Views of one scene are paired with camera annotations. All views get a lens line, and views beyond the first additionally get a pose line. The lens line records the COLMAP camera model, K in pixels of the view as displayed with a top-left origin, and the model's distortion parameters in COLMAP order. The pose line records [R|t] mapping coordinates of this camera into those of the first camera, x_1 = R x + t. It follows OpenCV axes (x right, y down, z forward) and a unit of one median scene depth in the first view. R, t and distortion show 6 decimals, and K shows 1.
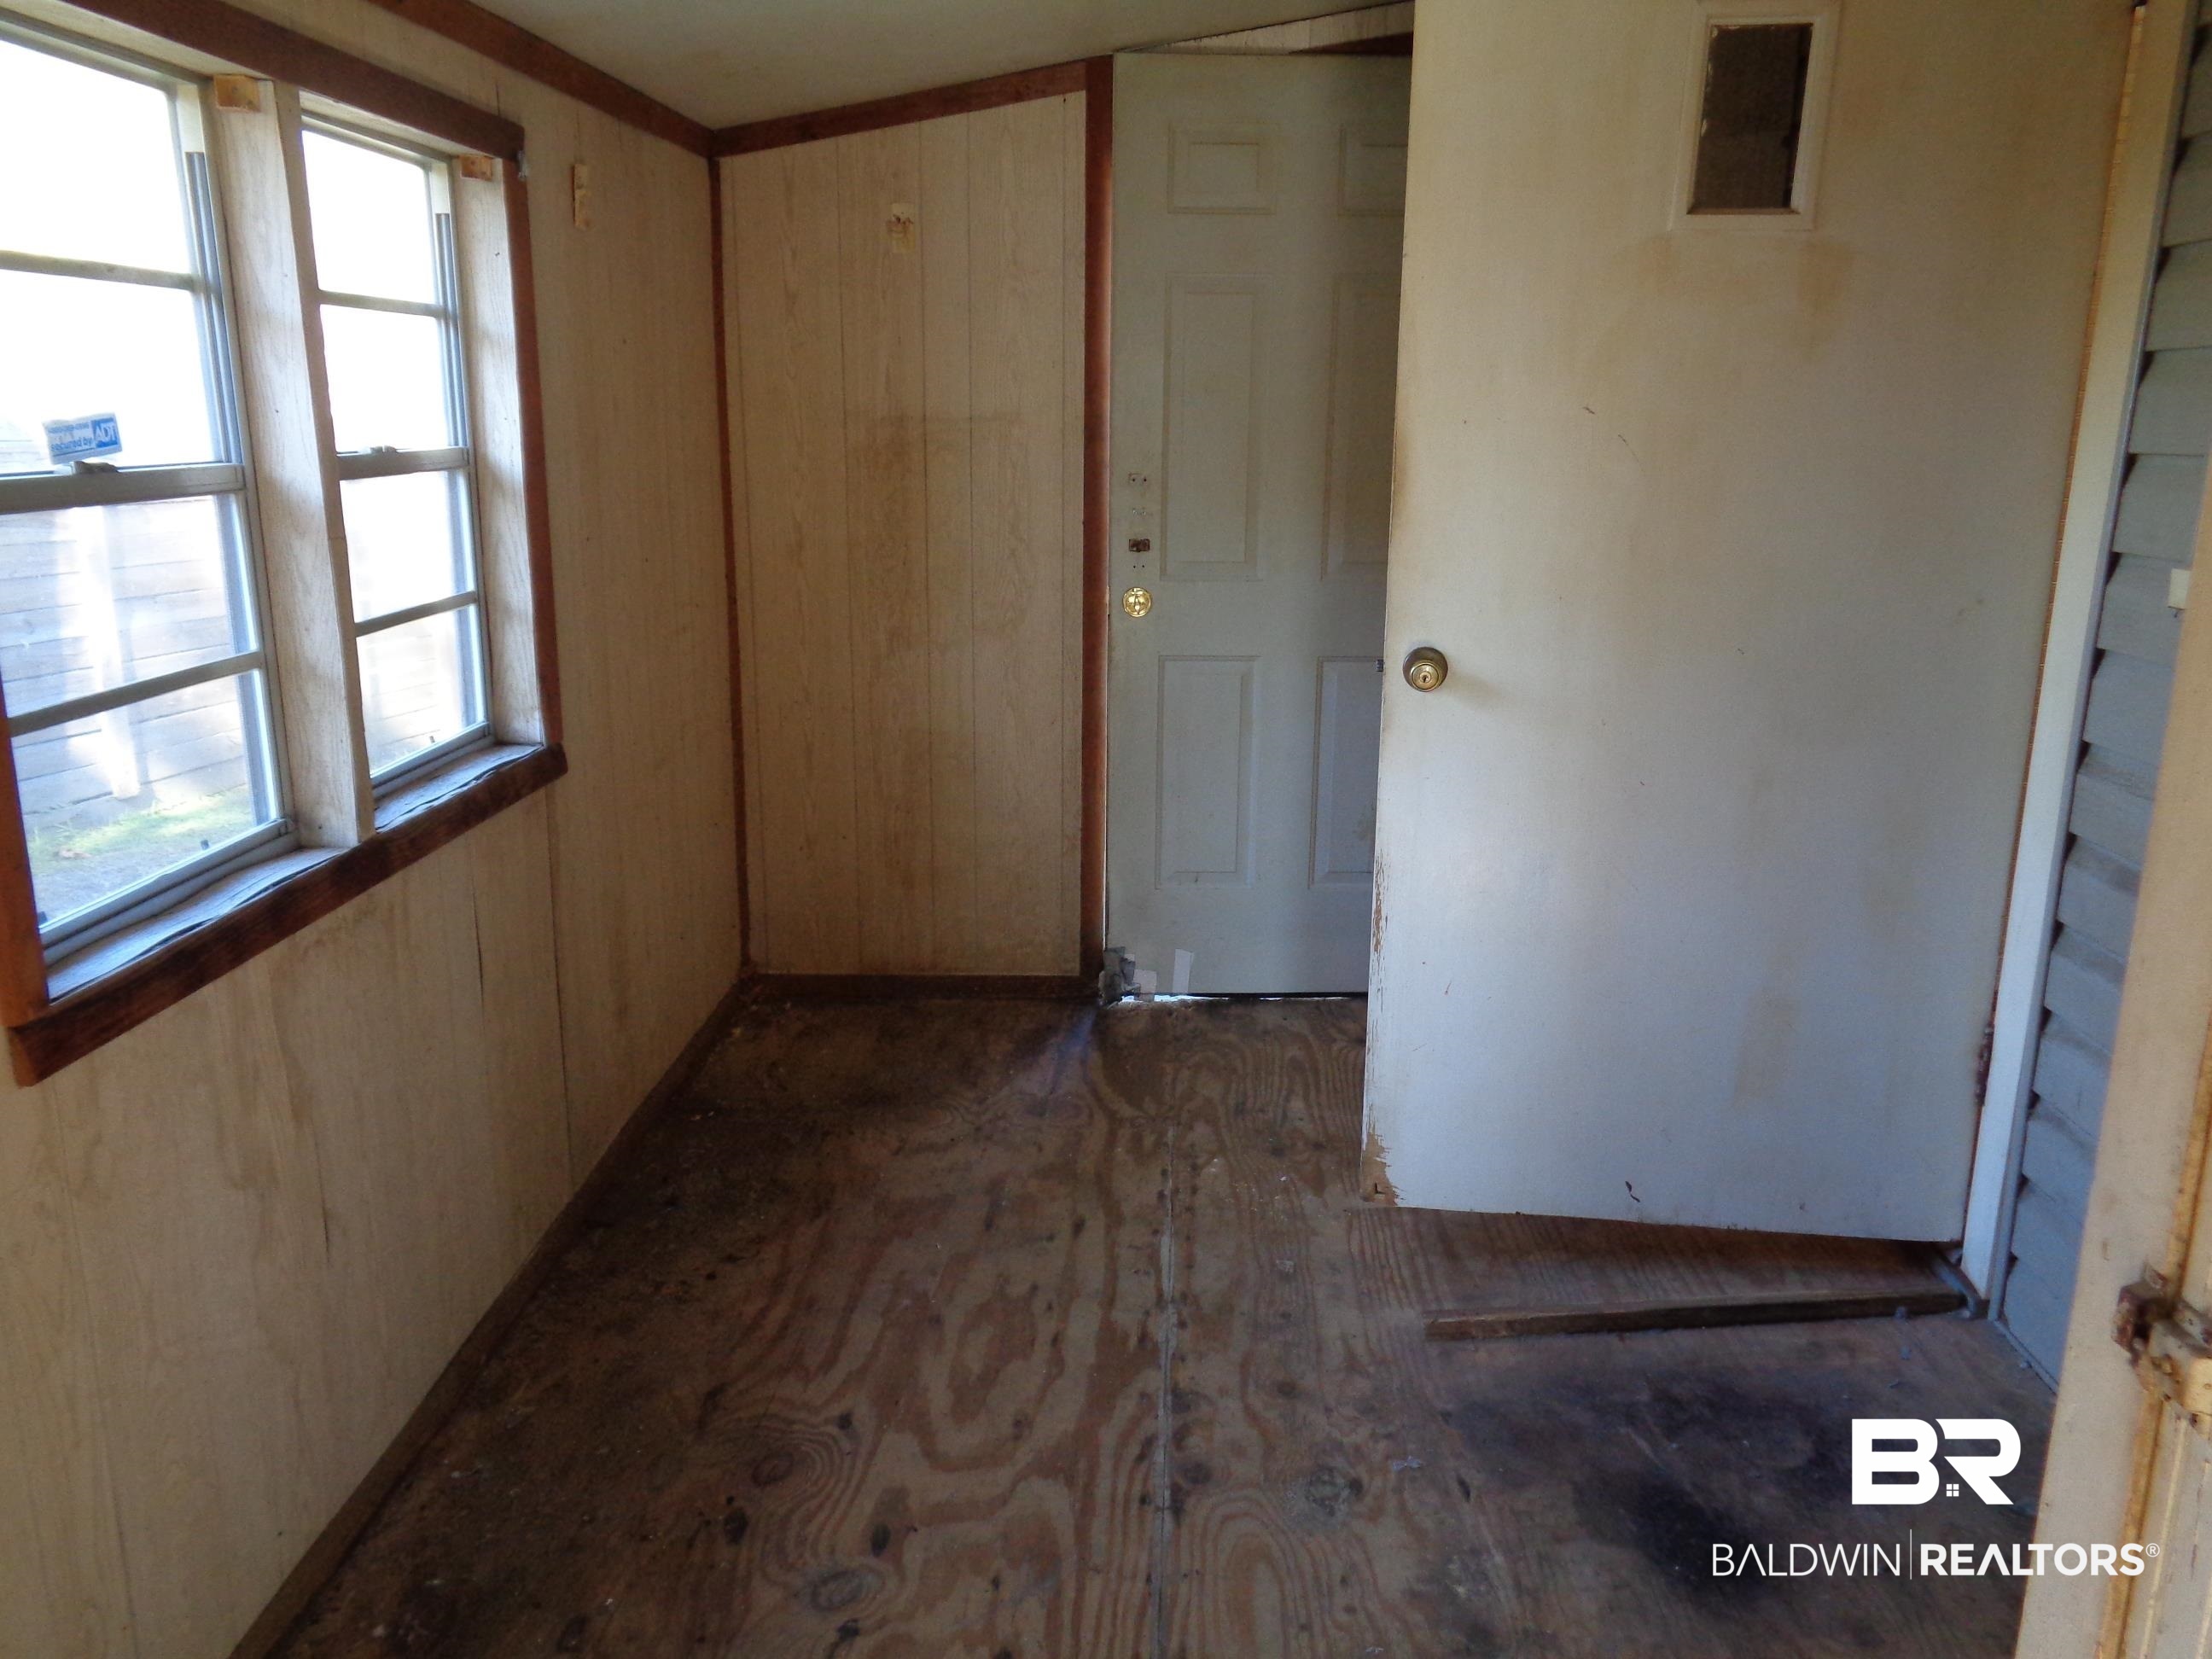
lens RADIAL K [[1676.2, 0, 1101.2], [0, 1676.2, 829.3], [0, 0, 1]] dist [0.006359, 0.006005]
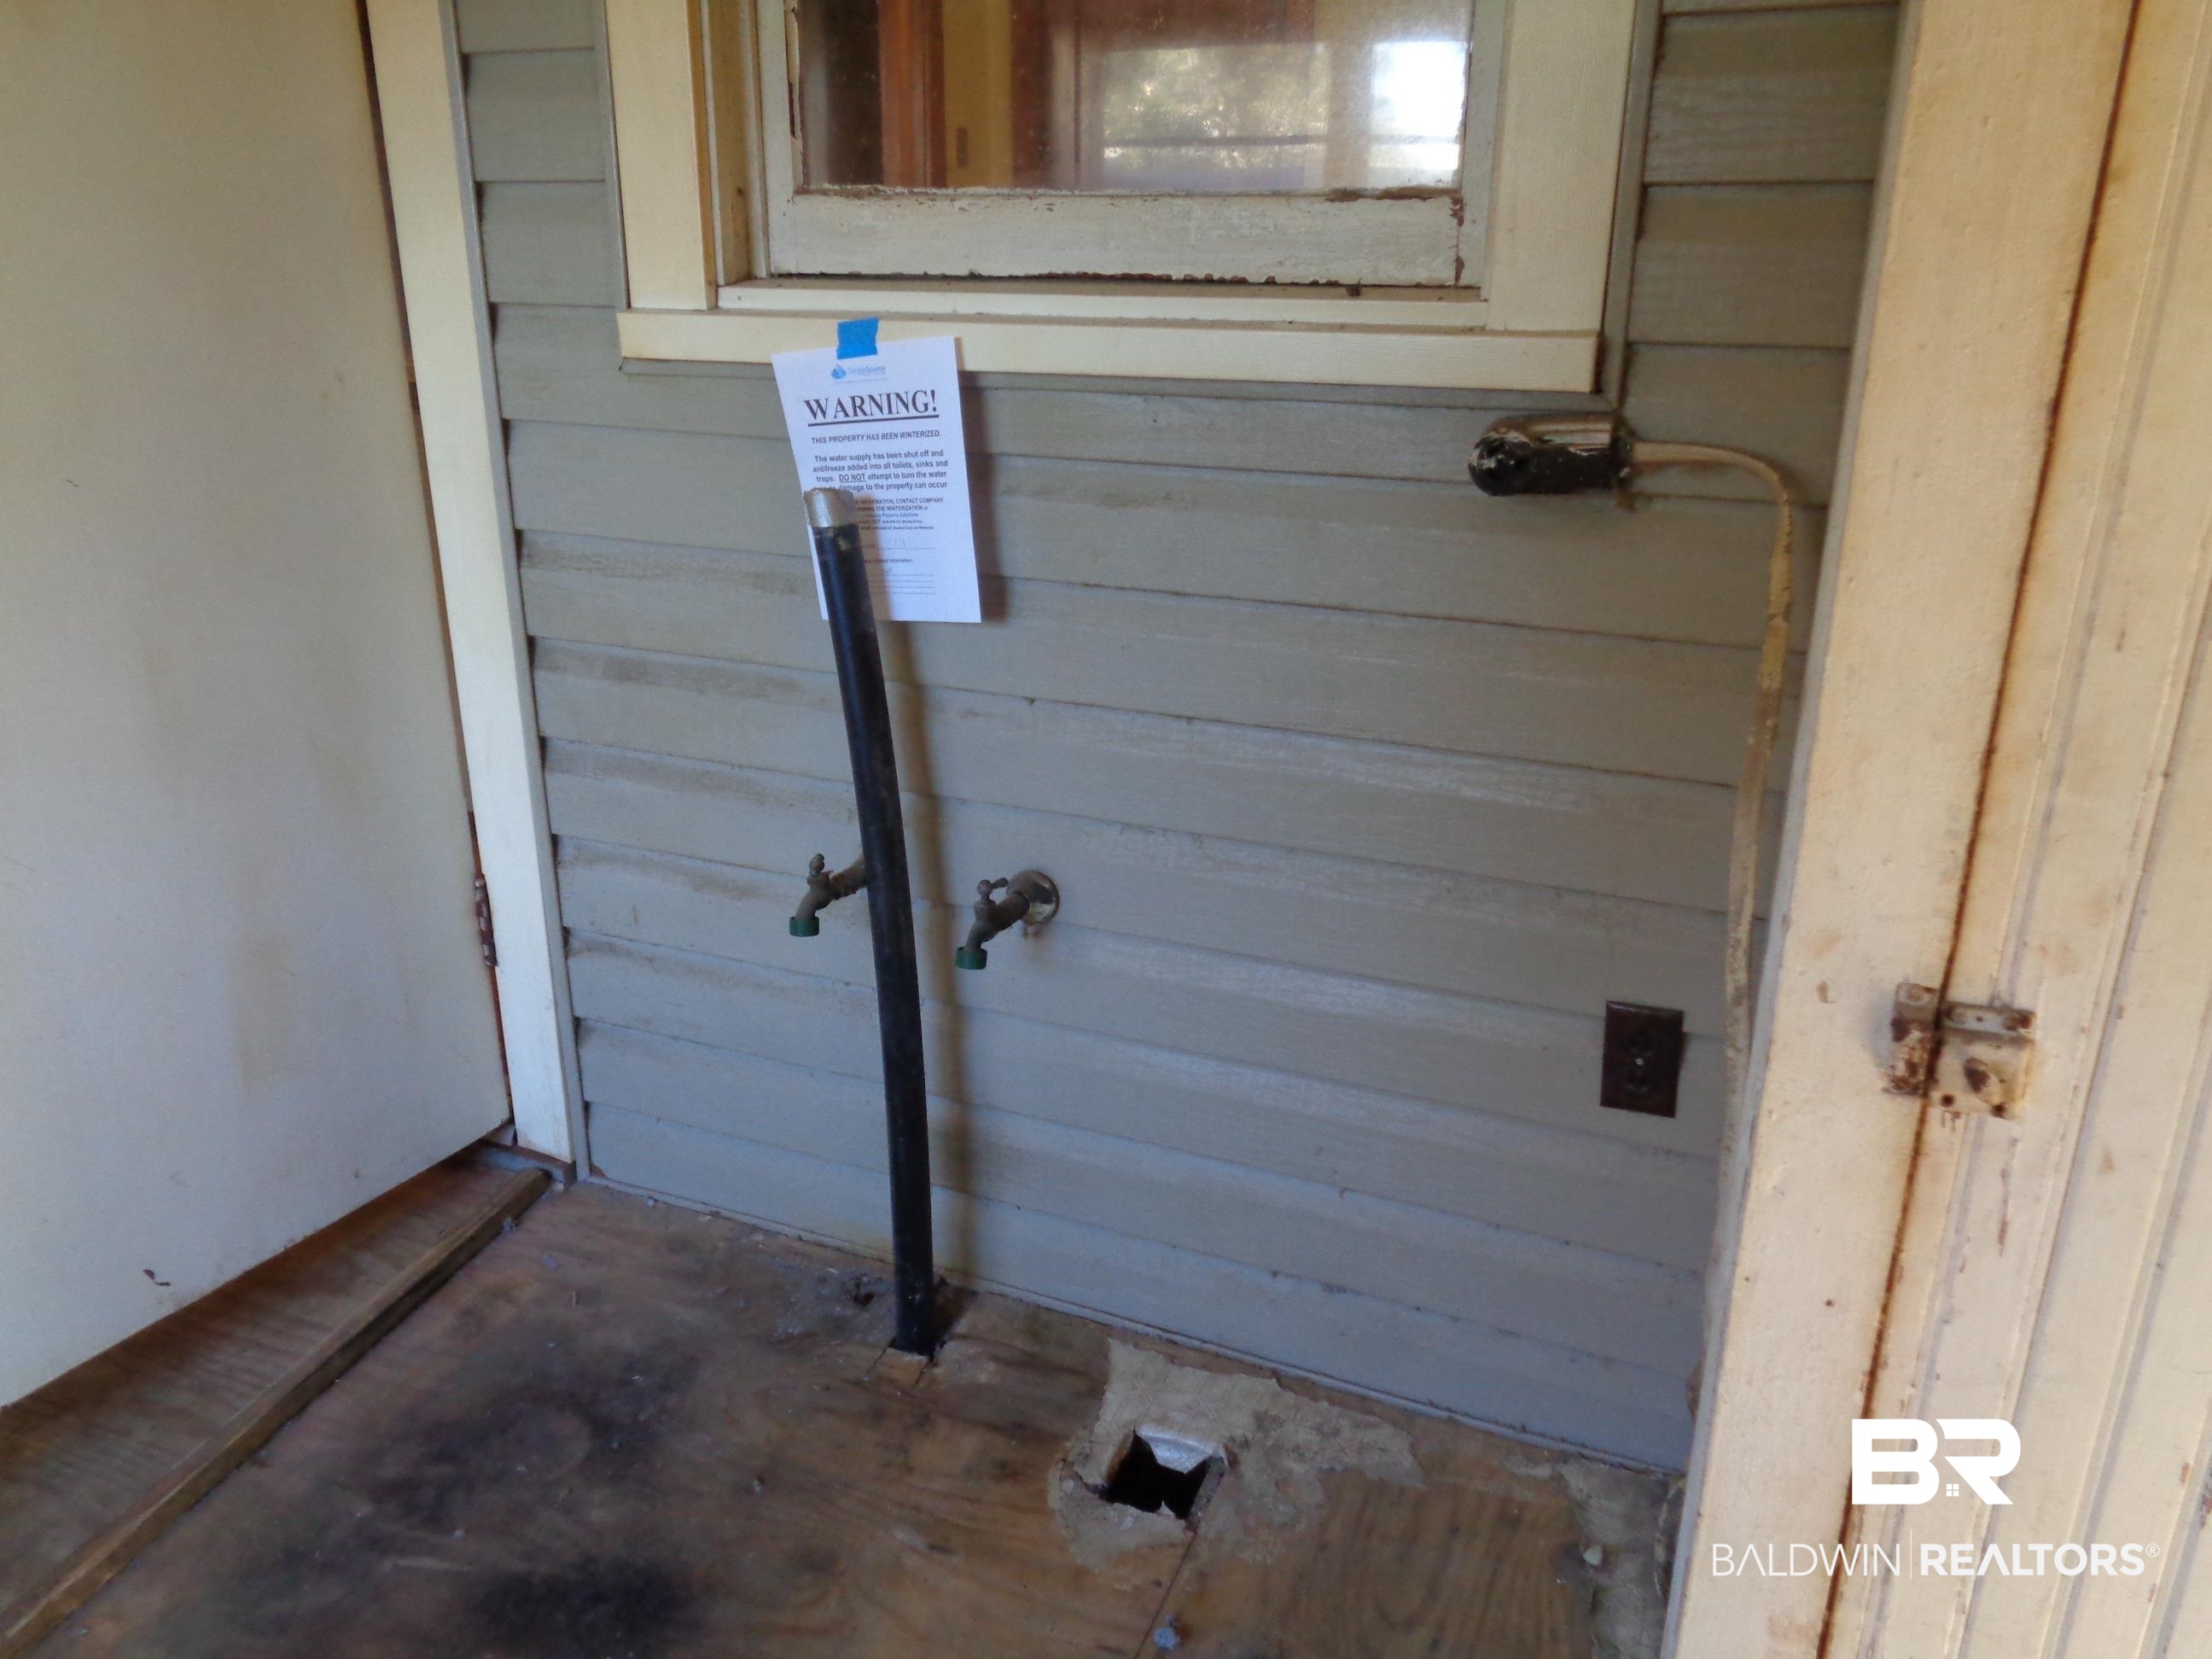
lens RADIAL K [[1676.2, 0, 1114.6], [0, 1676.2, 828.7], [0, 0, 1]] dist [0.006359, 0.006005]
pose [[0.344658, -0.320824, 0.882203, -0.110412], [0.221280, 0.941069, 0.255782, -0.054363], [-0.912275, 0.107056, 0.395339, 0.356912]]
